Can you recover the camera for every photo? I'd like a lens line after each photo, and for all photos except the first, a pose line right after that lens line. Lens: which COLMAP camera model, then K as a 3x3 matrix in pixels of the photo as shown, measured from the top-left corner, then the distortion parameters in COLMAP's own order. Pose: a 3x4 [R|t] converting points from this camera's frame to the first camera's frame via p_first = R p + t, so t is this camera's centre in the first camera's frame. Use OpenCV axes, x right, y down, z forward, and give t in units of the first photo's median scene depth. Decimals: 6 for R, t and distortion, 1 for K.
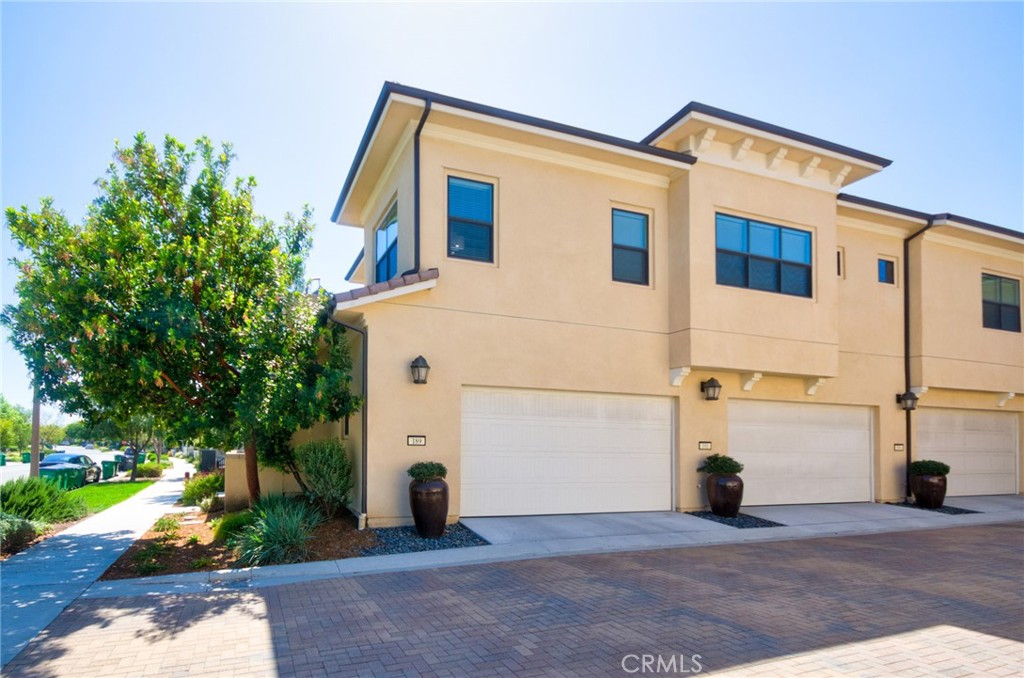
lens RADIAL K [[452.2, 0, 512.1], [0, 452.2, 439.5], [0, 0, 1]] dist [-0.001098, -0.000651]
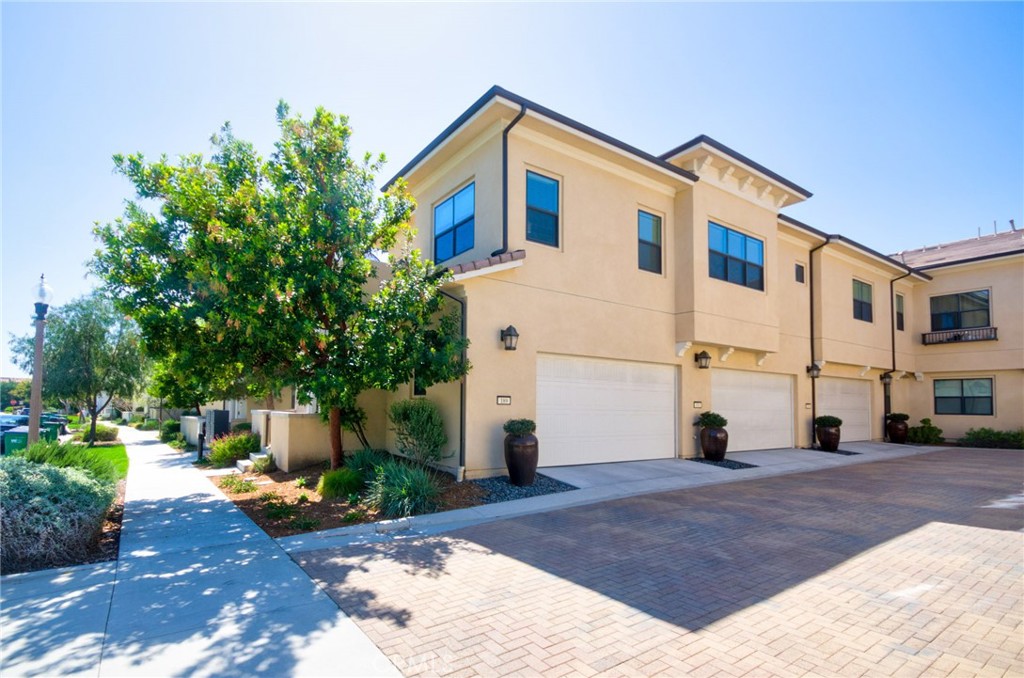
lens RADIAL K [[436.9, 0, 511.8], [0, 436.9, 391.1], [0, 0, 1]] dist [0.000315, 0.000073]
pose [[0.971460, 0.007195, 0.237094, -0.382275], [-0.002830, 0.999820, -0.018745, -0.000098], [-0.237186, 0.017539, 0.971306, -0.052919]]
